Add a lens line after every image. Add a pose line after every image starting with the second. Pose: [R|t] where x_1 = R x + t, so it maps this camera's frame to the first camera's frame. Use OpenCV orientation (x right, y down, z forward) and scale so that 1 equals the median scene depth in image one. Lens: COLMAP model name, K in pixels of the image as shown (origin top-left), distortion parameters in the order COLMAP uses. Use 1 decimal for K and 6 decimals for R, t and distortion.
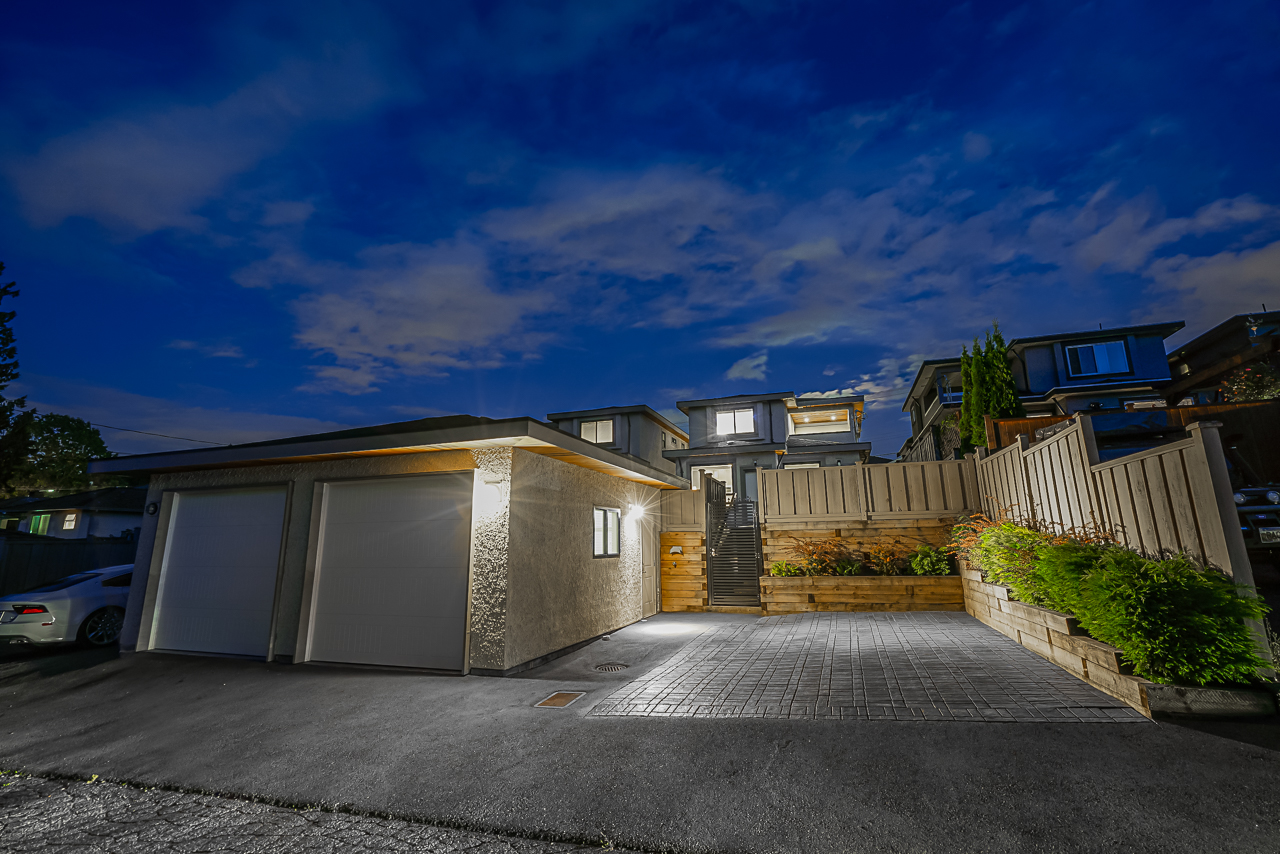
lens RADIAL K [[570.6, 0, 632.8], [0, 570.6, 426.6], [0, 0, 1]] dist [0.016045, 0.000522]
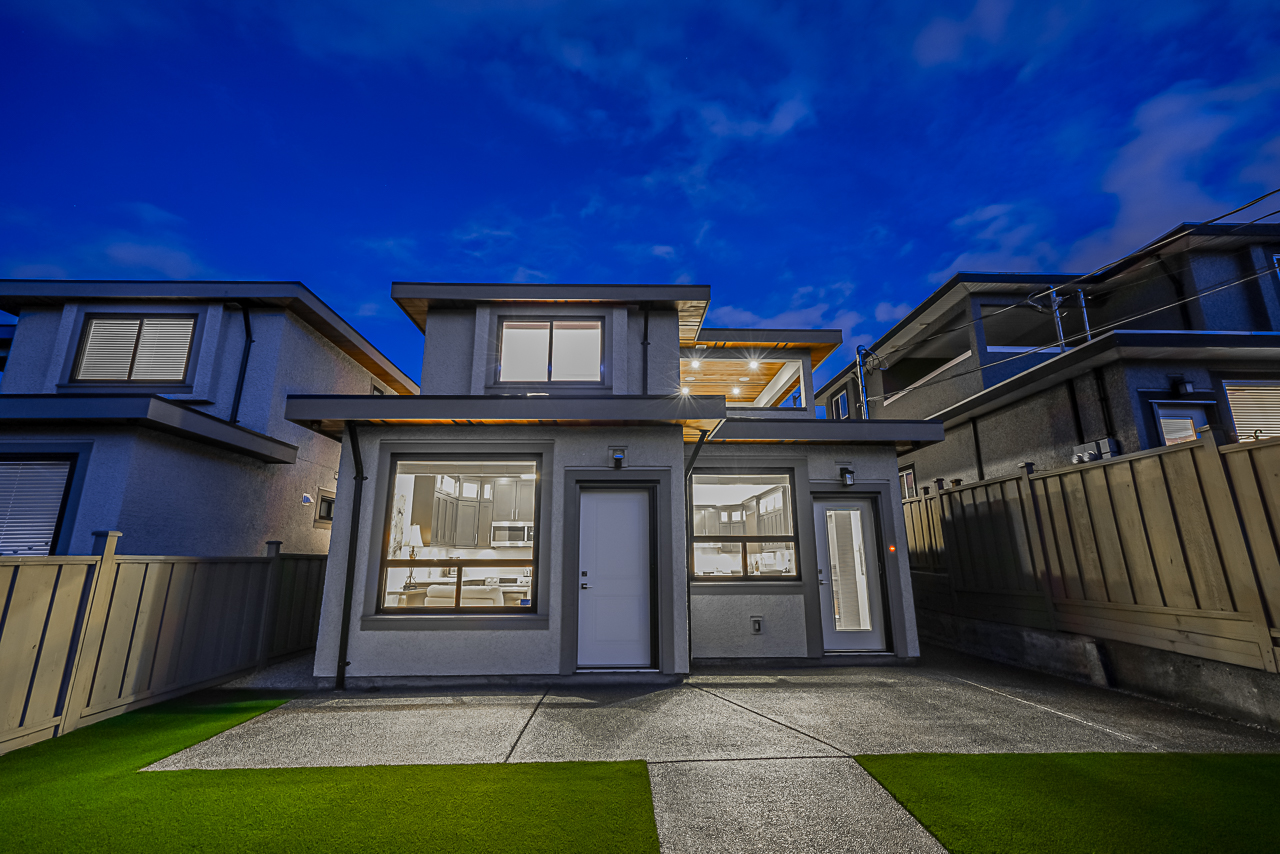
lens RADIAL K [[570.6, 0, 632.8], [0, 570.6, 426.6], [0, 0, 1]] dist [0.016045, 0.000522]
pose [[0.931833, 0.089095, 0.351780, 0.102273], [-0.079528, 0.995965, -0.041582, 0.050798], [-0.354065, 0.010771, 0.935159, 0.634985]]
